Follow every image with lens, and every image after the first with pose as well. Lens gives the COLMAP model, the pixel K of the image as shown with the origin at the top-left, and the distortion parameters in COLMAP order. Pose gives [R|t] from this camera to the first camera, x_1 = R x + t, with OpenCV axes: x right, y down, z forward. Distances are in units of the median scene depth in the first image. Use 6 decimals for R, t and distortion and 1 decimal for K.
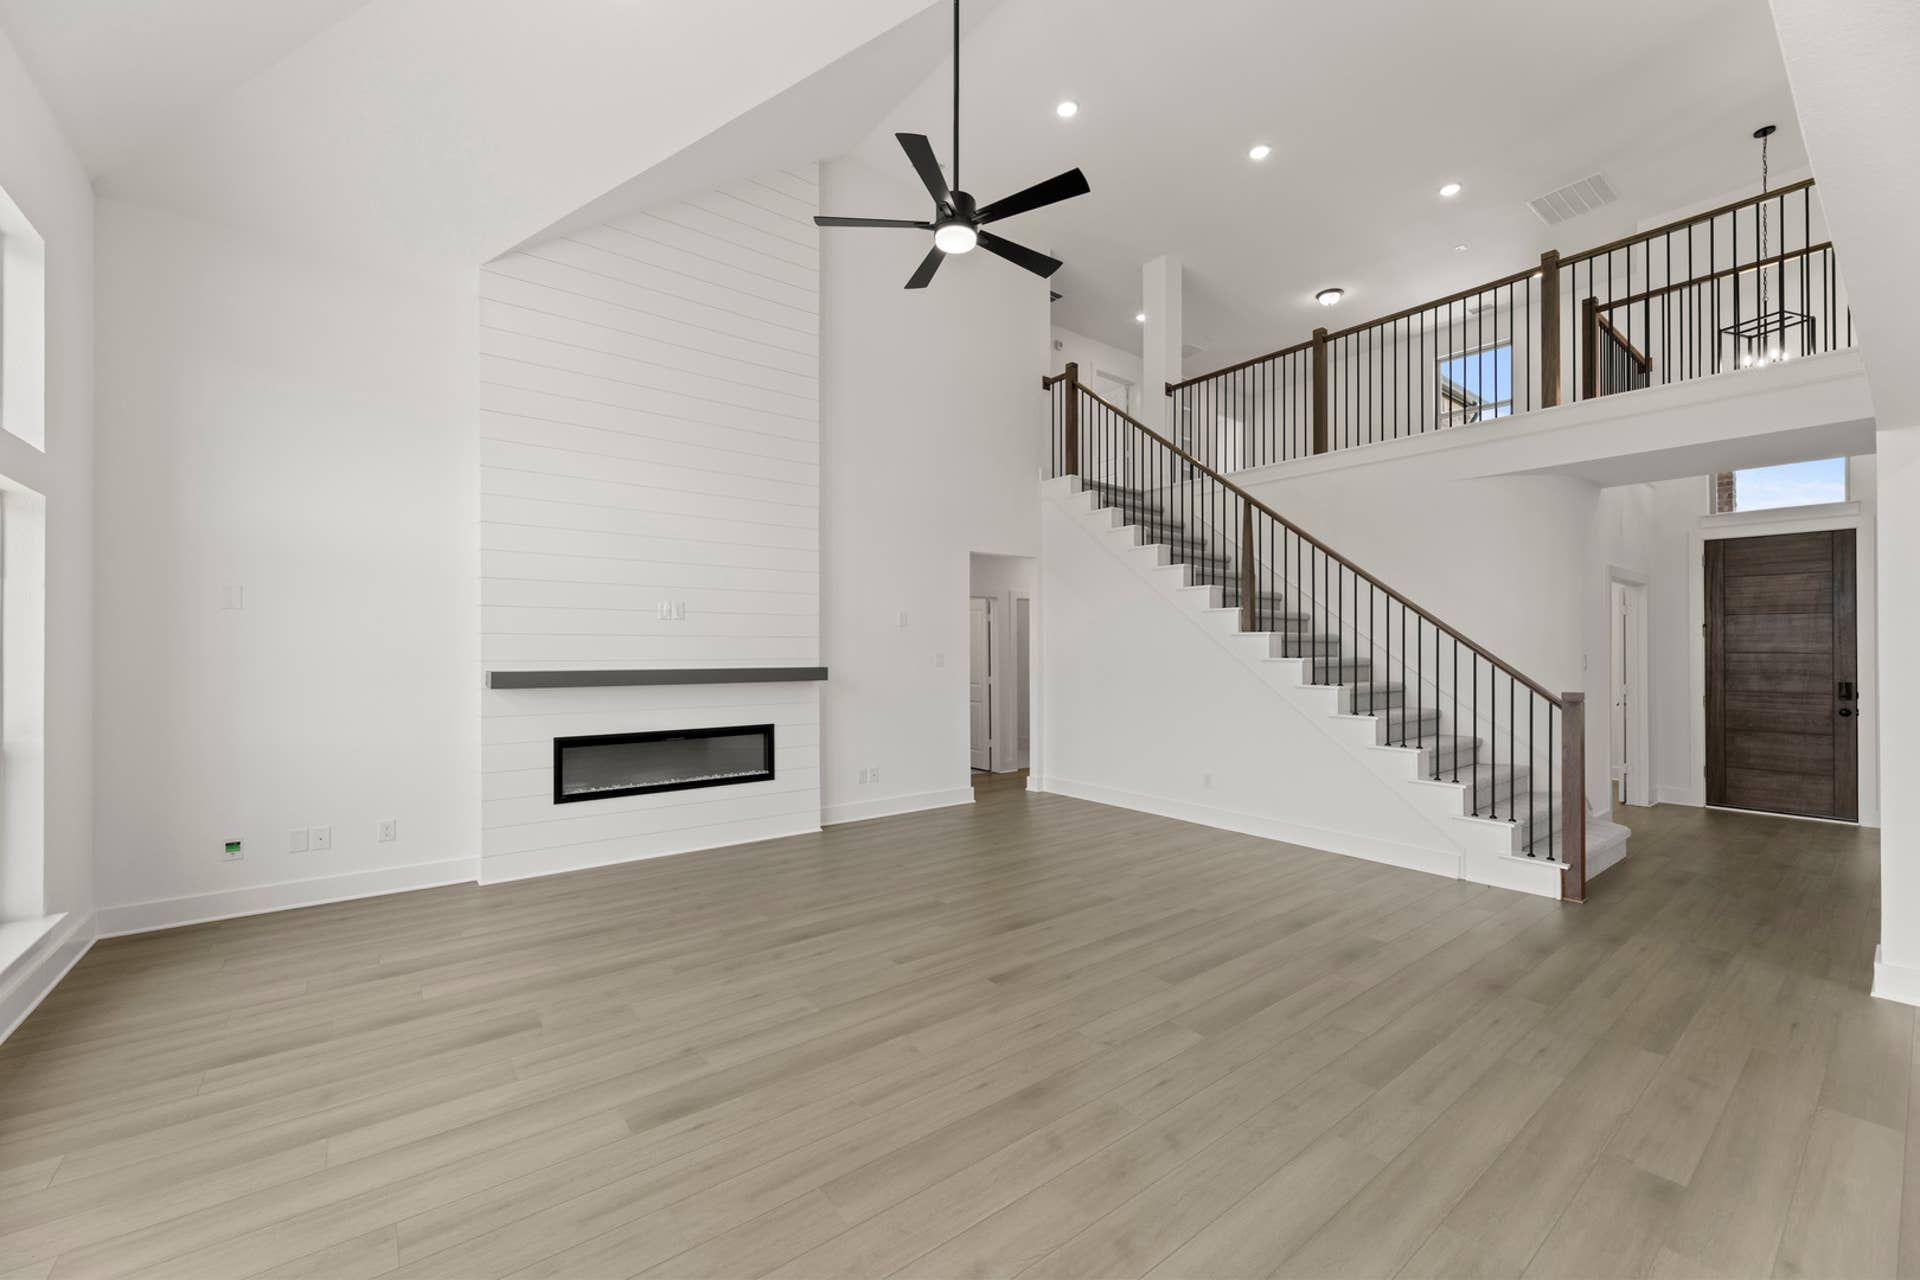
lens RADIAL K [[779.4, 0, 990.8], [0, 779.4, 632.3], [0, 0, 1]] dist [-0.000981, 0.000054]
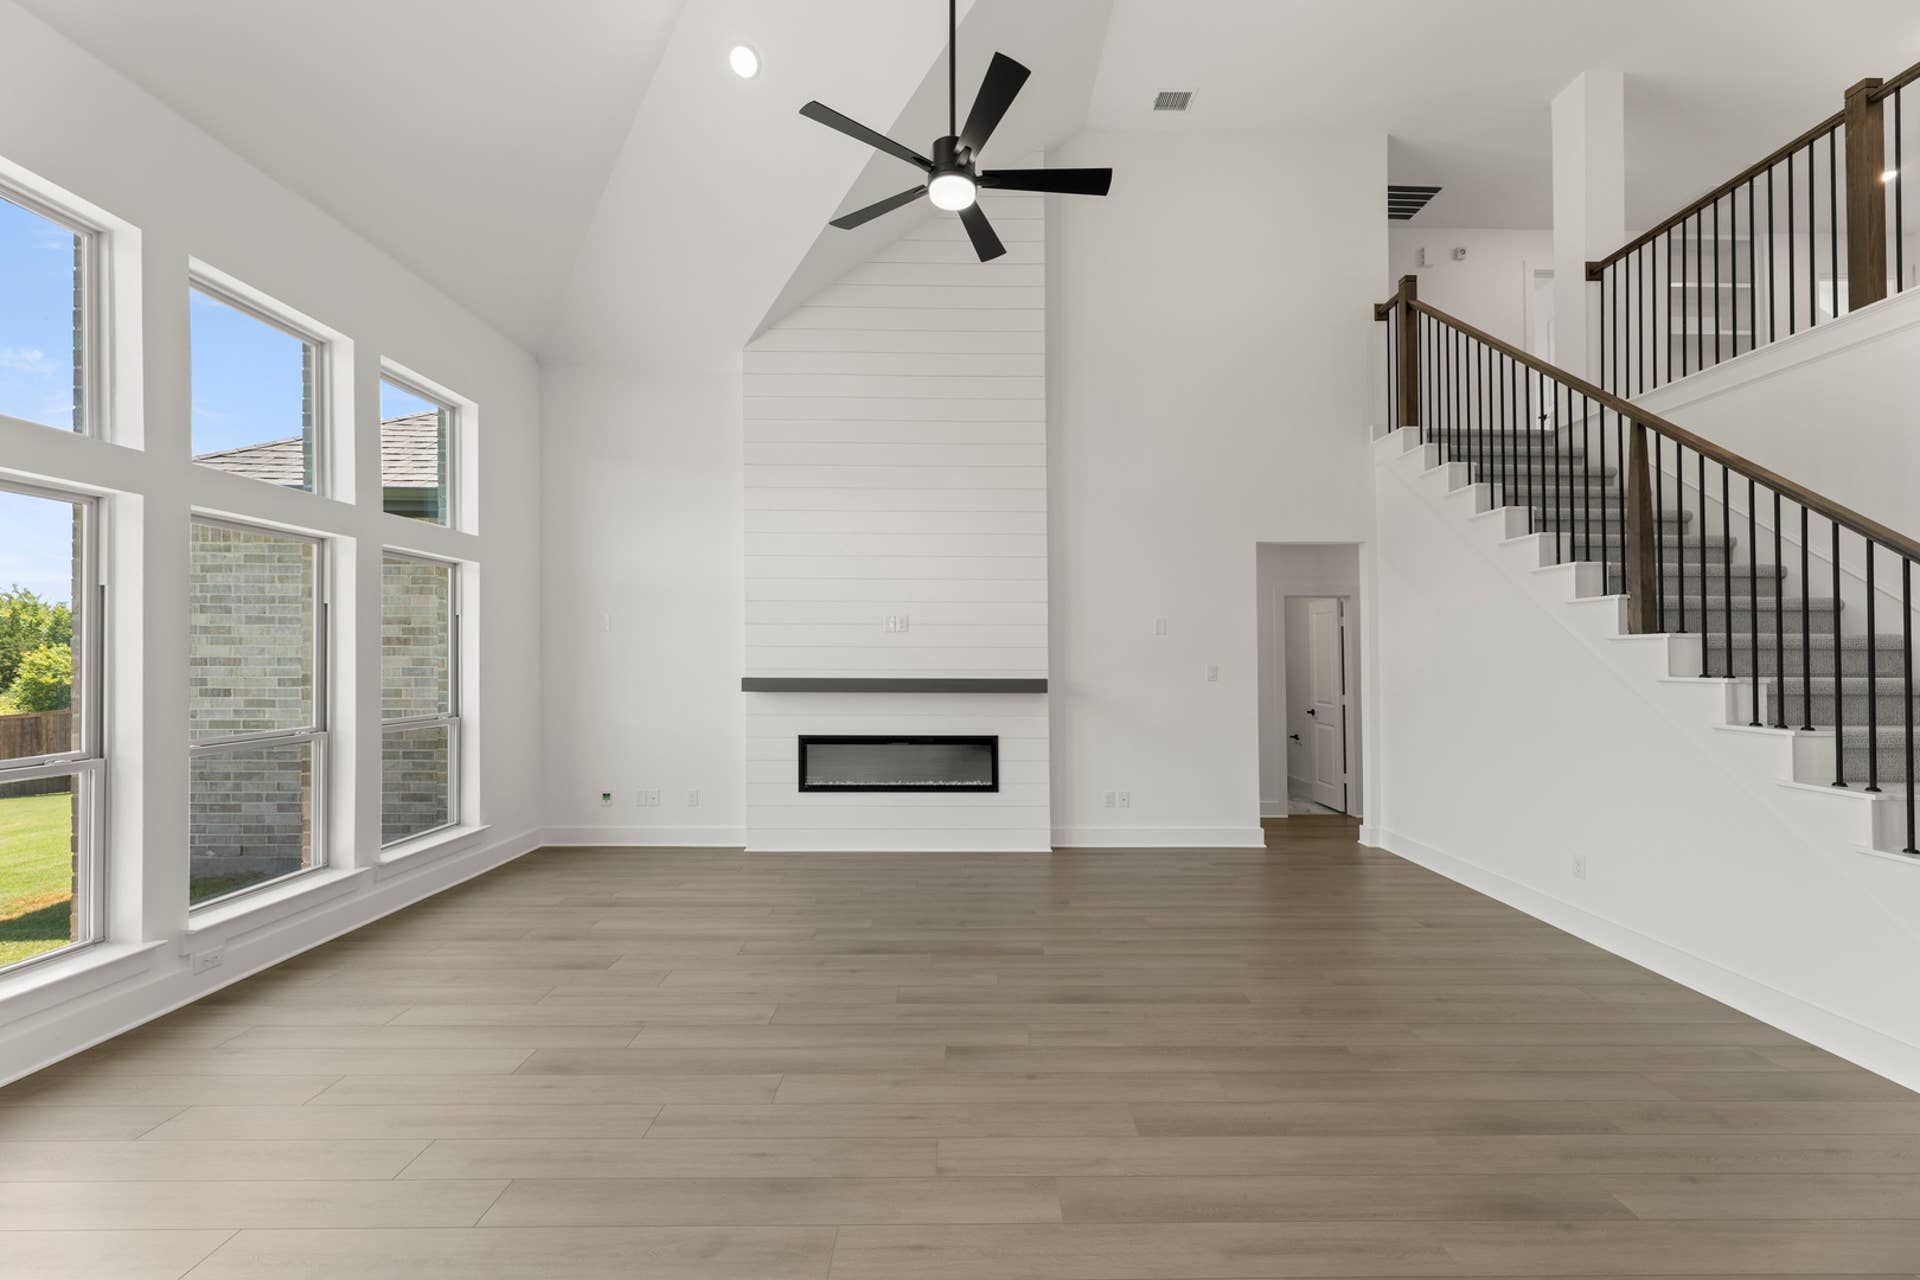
lens RADIAL K [[790.1, 0, 960.0], [0, 790.1, 640.0], [0, 0, 1]] dist [0.000391, 0.000251]
pose [[0.782247, -0.013049, -0.622832, 0.328091], [0.010421, 0.999915, -0.007861, 0.004196], [0.622881, -0.000342, 0.782316, 0.198491]]
